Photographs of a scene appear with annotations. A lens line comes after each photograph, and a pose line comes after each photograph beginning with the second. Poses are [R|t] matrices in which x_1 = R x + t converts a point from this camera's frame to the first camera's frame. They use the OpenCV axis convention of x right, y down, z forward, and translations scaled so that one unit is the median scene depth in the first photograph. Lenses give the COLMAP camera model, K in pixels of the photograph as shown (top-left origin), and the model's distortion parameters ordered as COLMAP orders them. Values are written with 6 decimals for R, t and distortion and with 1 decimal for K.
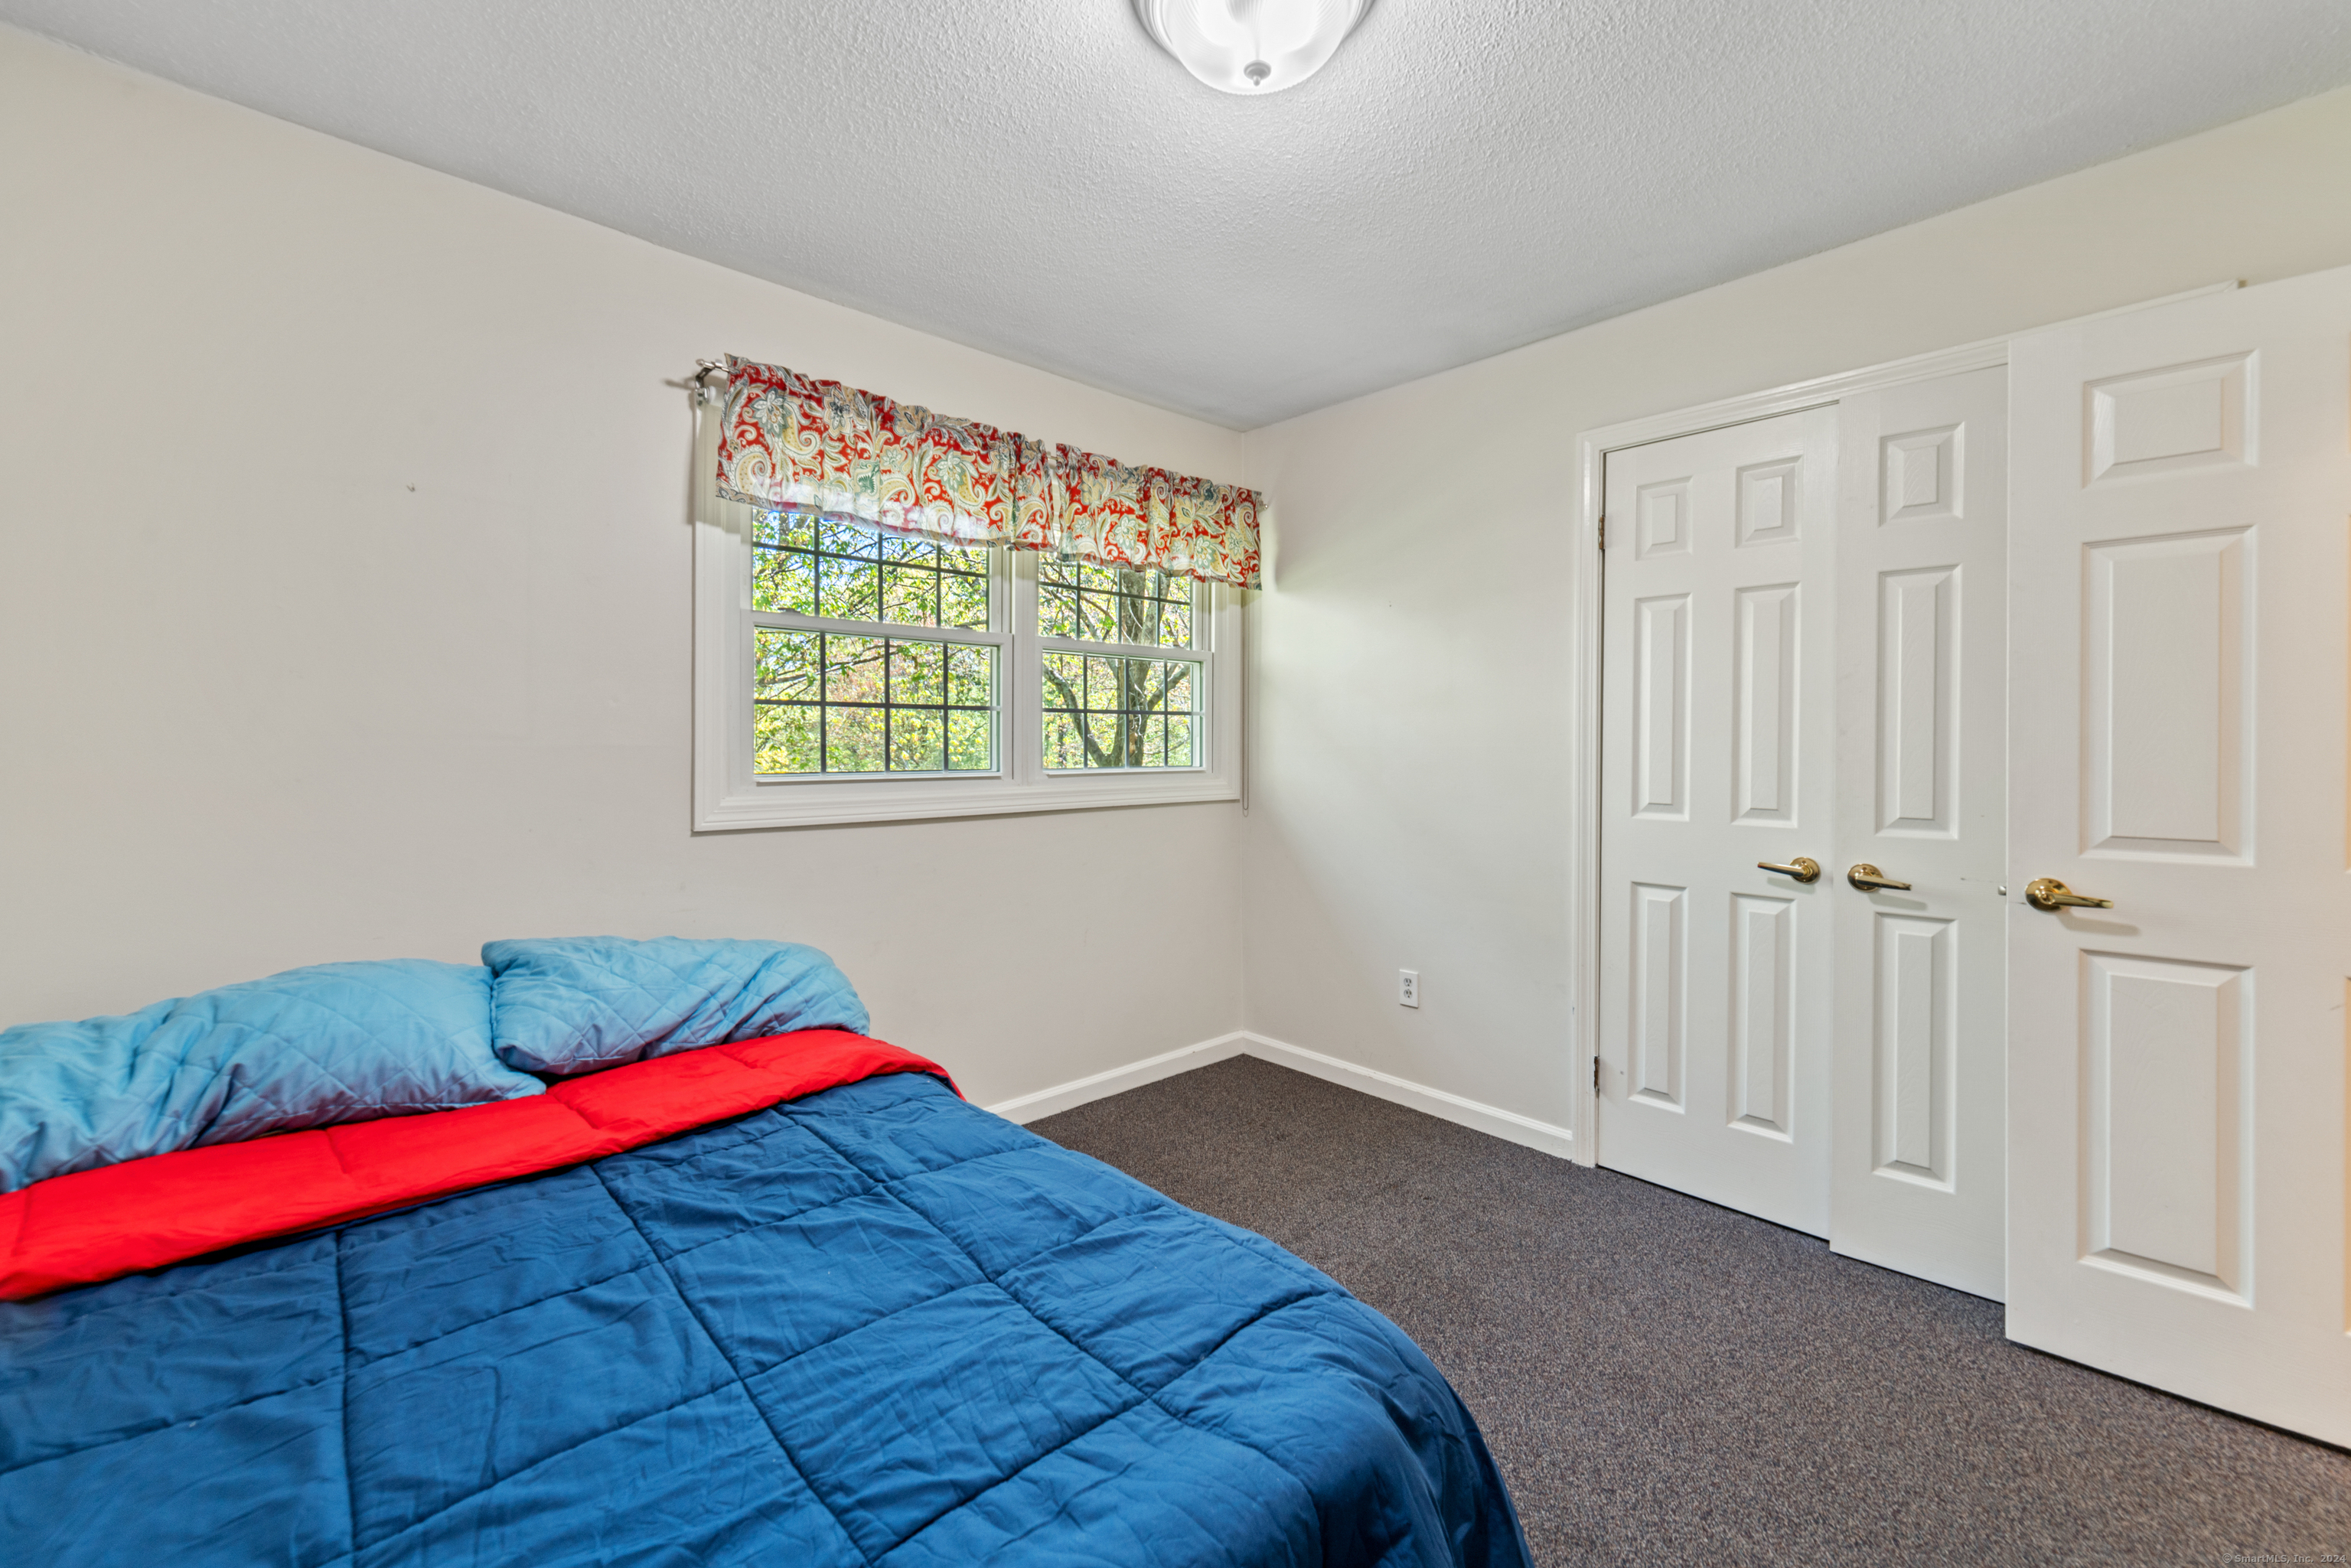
lens RADIAL K [[949.4, 0, 1176.0], [0, 949.4, 749.0], [0, 0, 1]] dist [-0.001728, -0.000040]
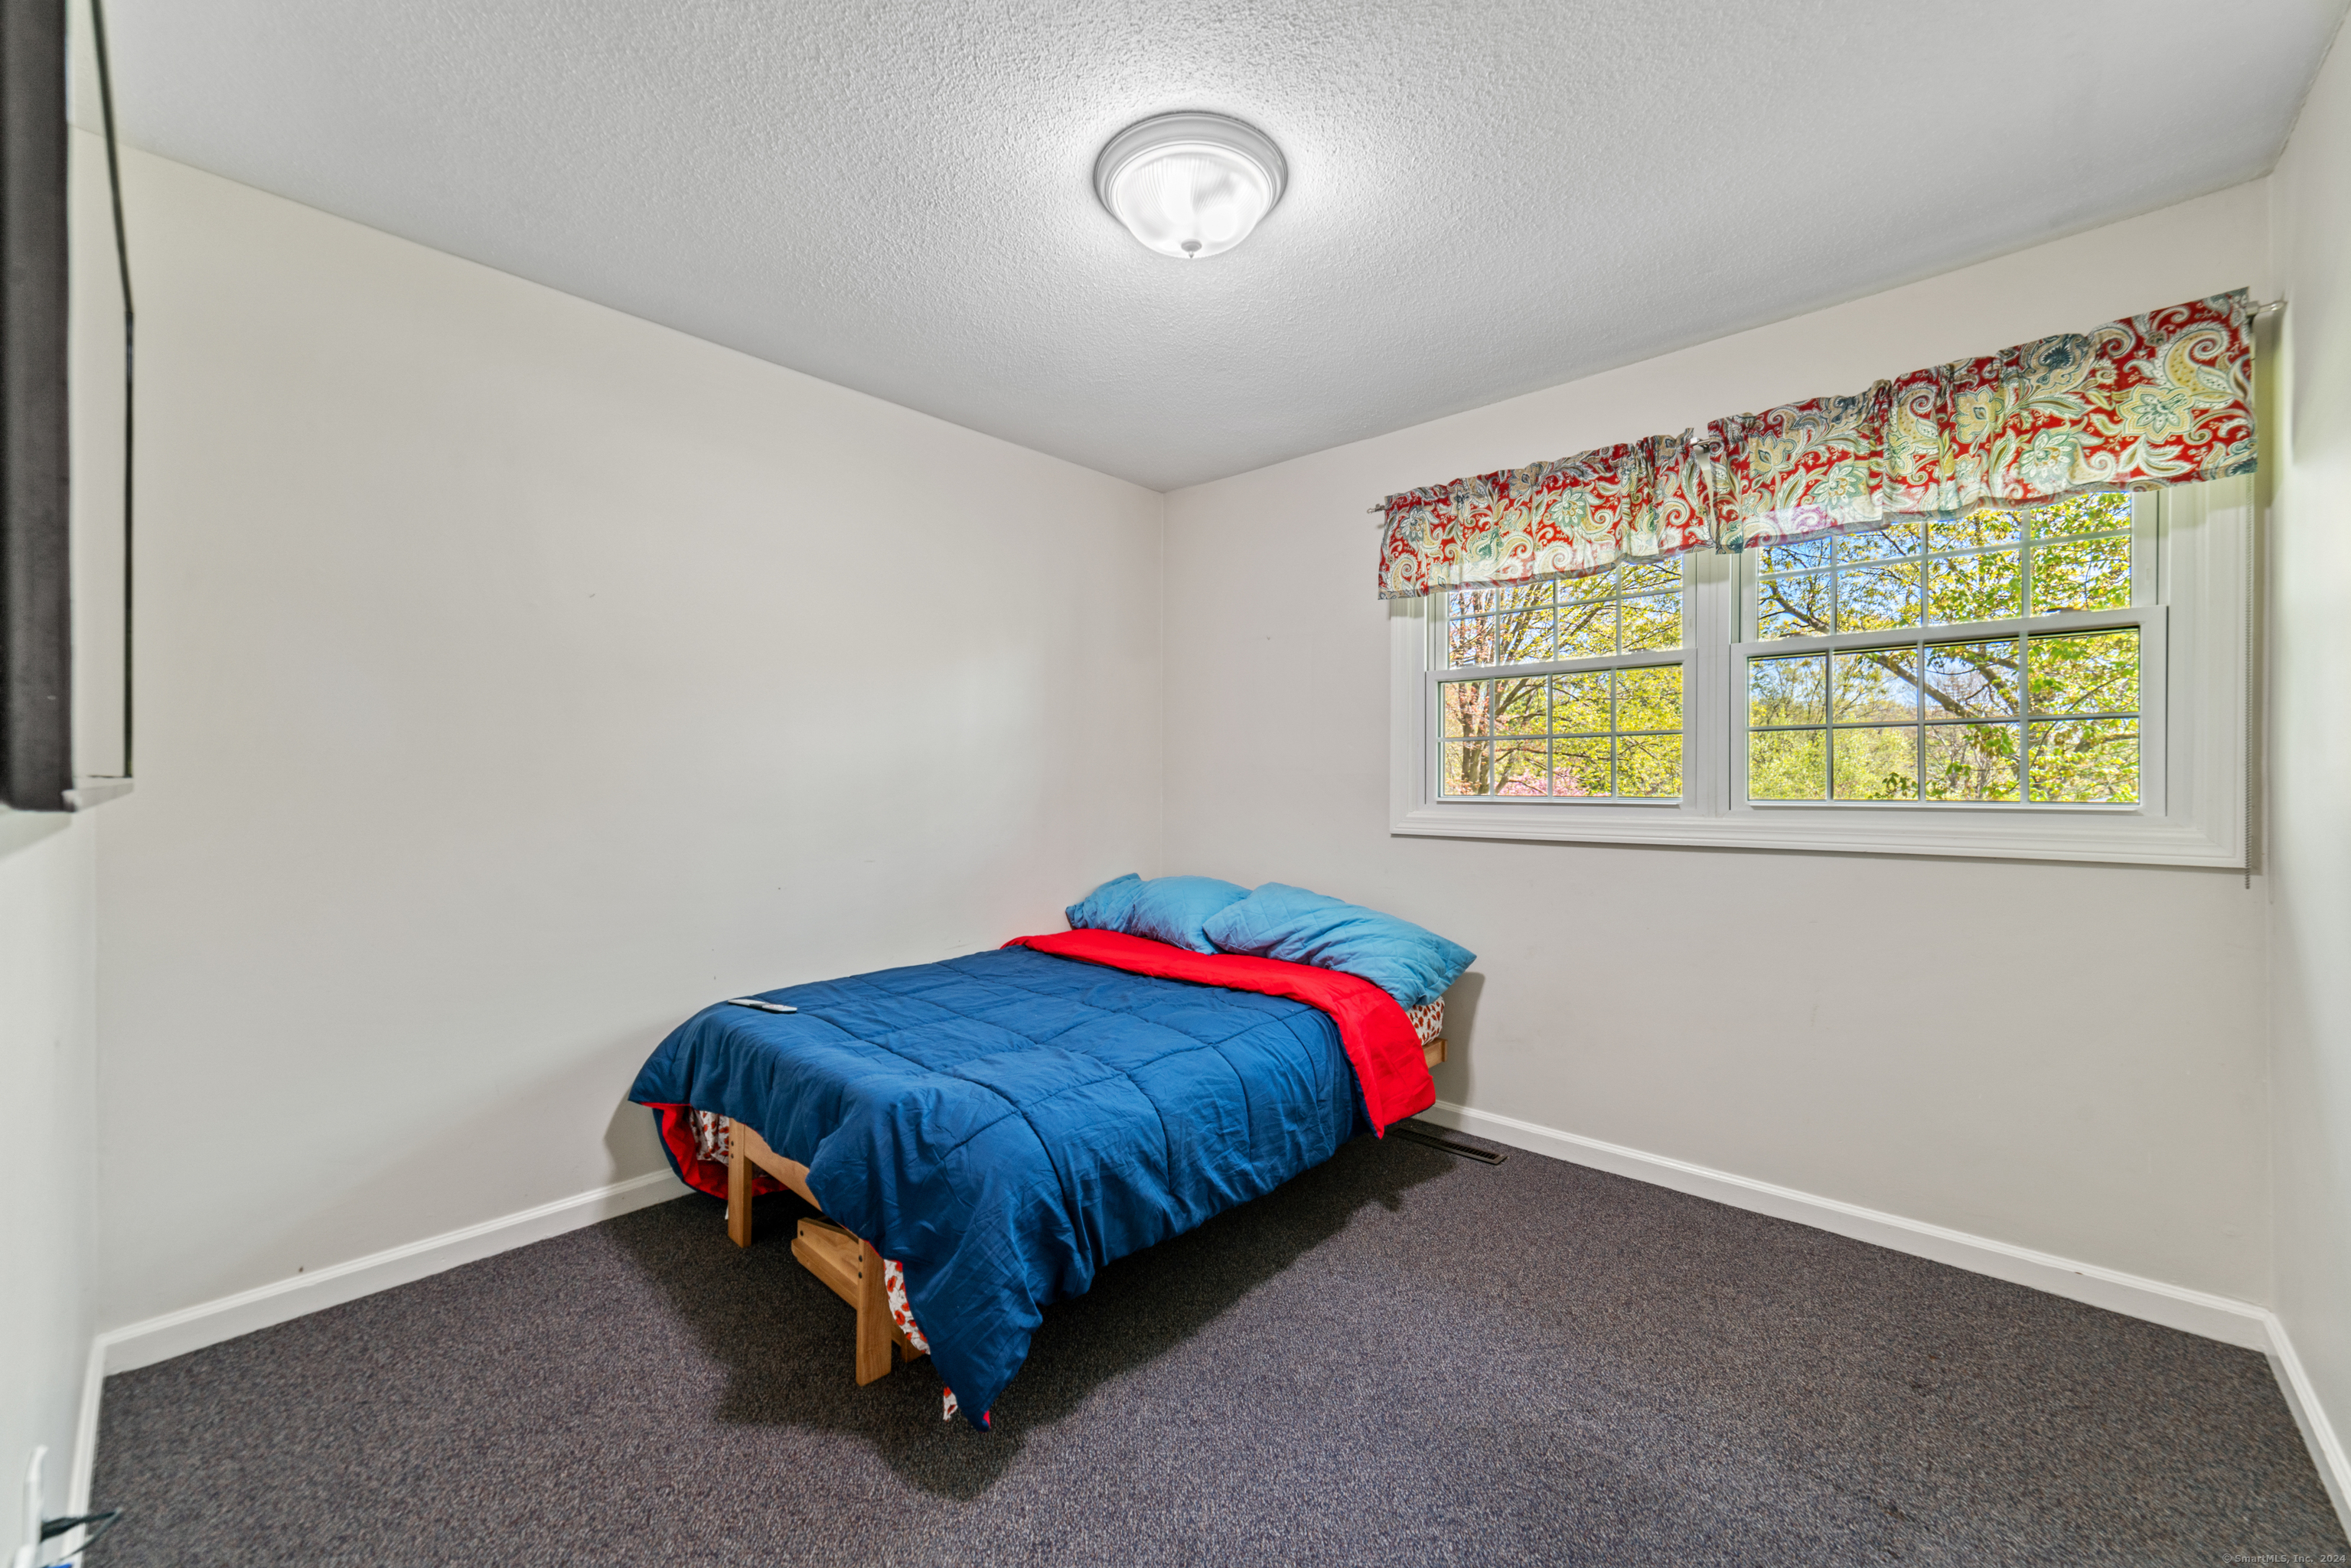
lens RADIAL K [[926.0, 0, 1168.6], [0, 926.0, 774.0], [0, 0, 1]] dist [0.001266, 0.000346]
pose [[0.070612, -0.008413, -0.997468, 0.736188], [-0.005855, 0.999944, -0.008848, 0.010386], [0.997487, 0.006465, 0.070559, 0.484792]]
